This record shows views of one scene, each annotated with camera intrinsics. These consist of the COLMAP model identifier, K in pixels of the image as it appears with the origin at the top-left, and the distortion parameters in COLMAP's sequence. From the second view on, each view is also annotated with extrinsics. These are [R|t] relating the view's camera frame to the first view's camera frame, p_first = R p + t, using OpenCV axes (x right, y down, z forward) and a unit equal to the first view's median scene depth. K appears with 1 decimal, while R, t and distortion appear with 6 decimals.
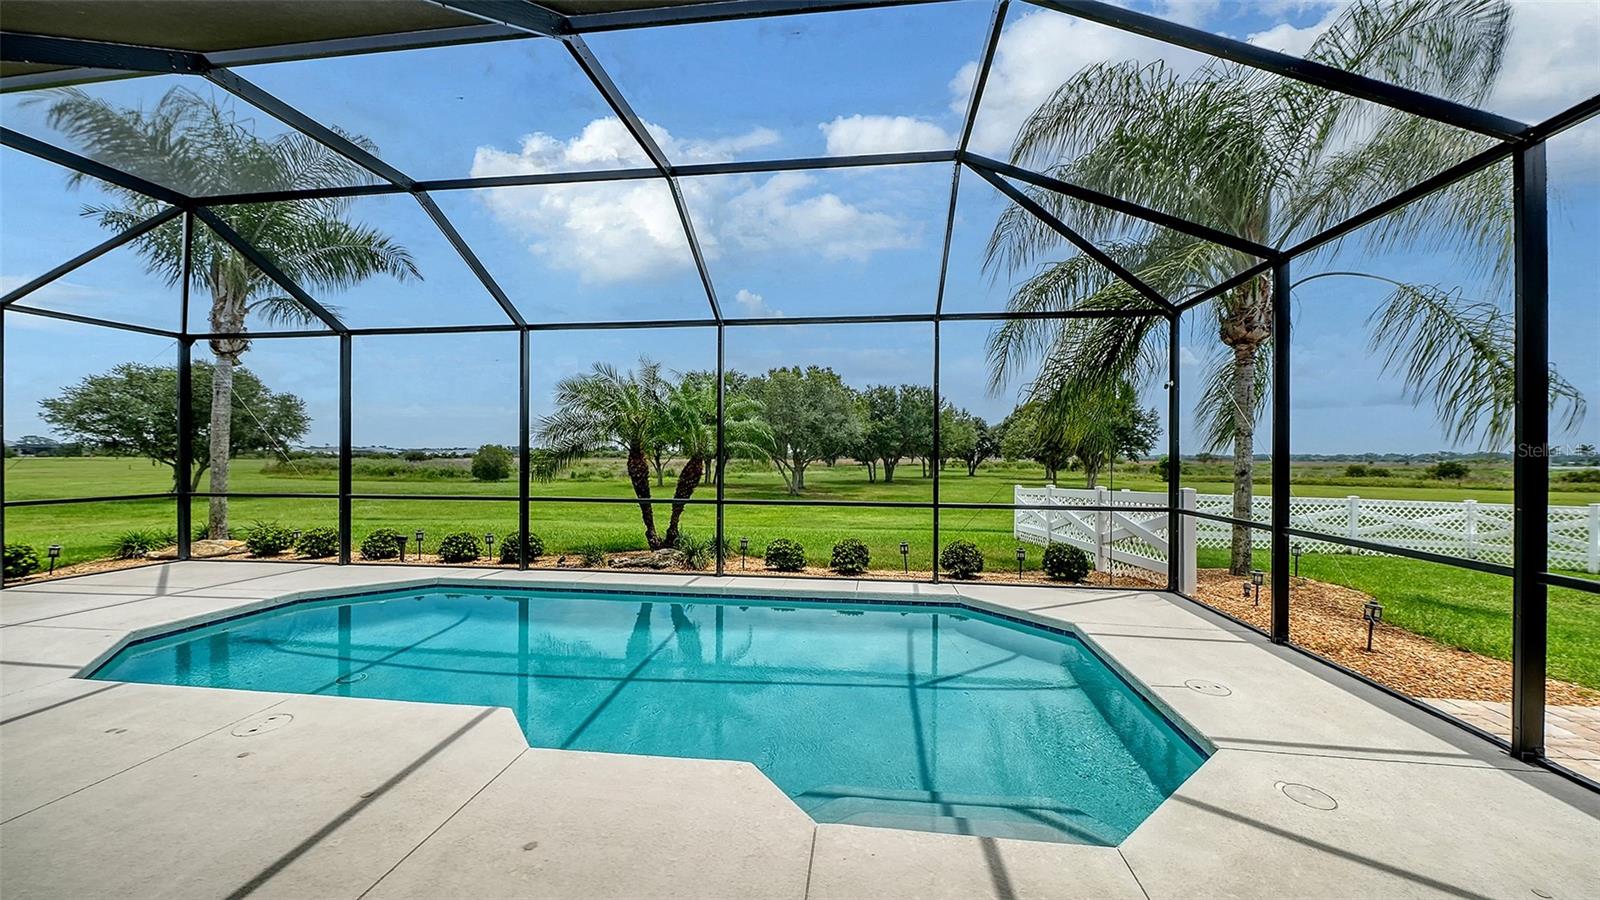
lens RADIAL K [[585.6, 0, 819.9], [0, 585.6, 451.0], [0, 0, 1]] dist [0.008572, -0.000552]
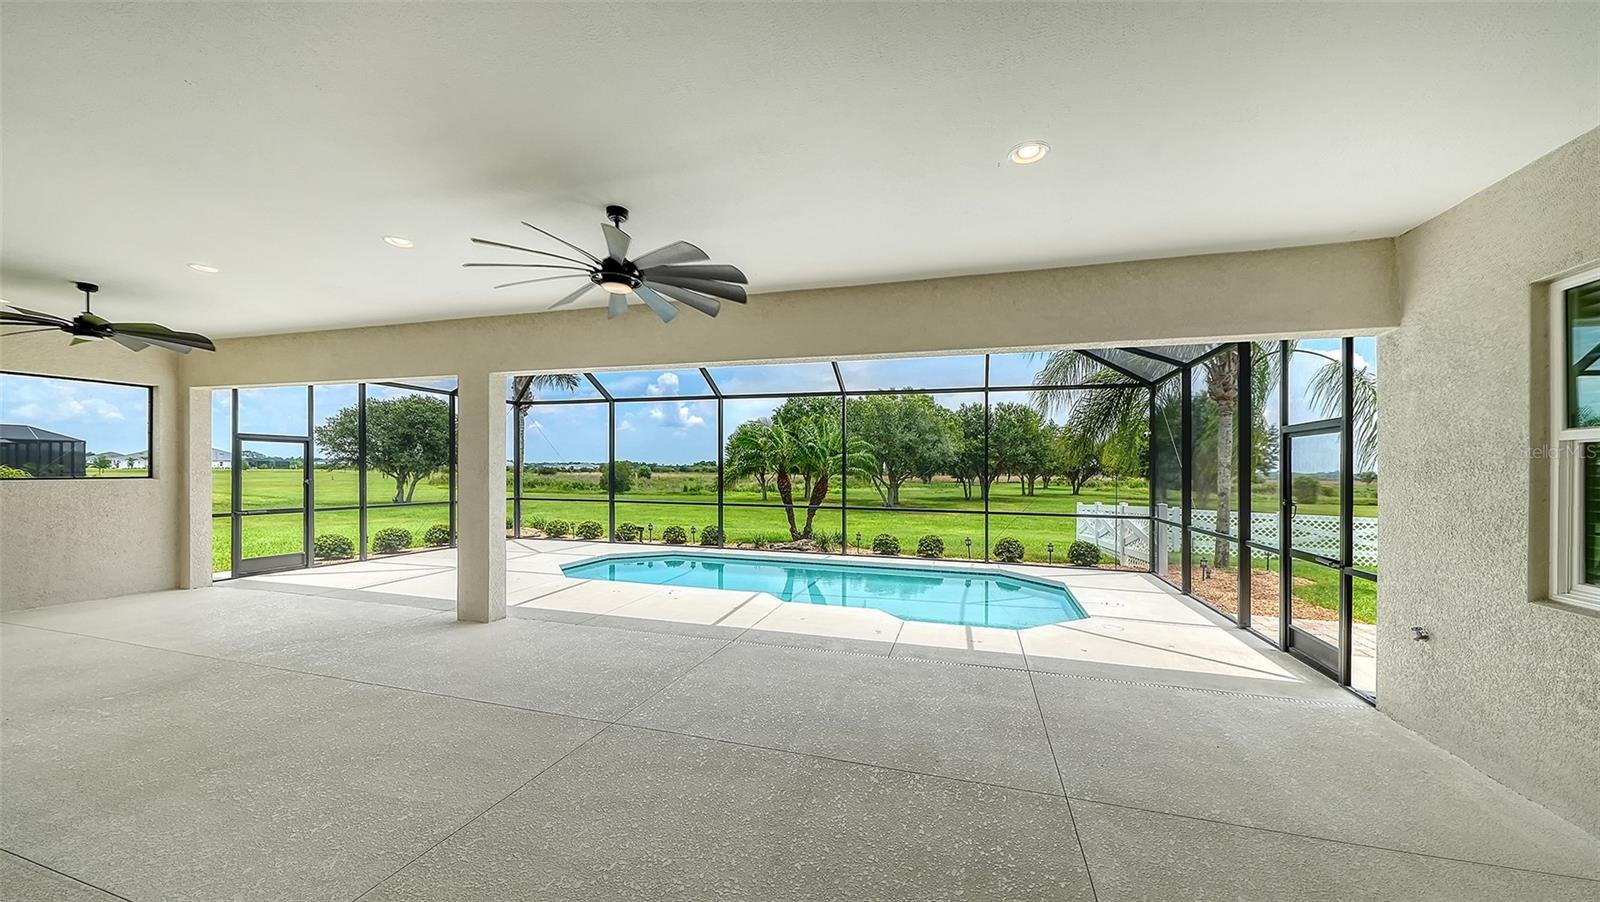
lens RADIAL K [[586.8, 0, 783.6], [0, 586.8, 449.2], [0, 0, 1]] dist [0.003071, -0.000541]
pose [[0.975632, -0.003296, -0.219390, 0.012883], [-0.003267, 0.999558, -0.029545, -0.018462], [0.219390, 0.029542, 0.975190, -0.456651]]
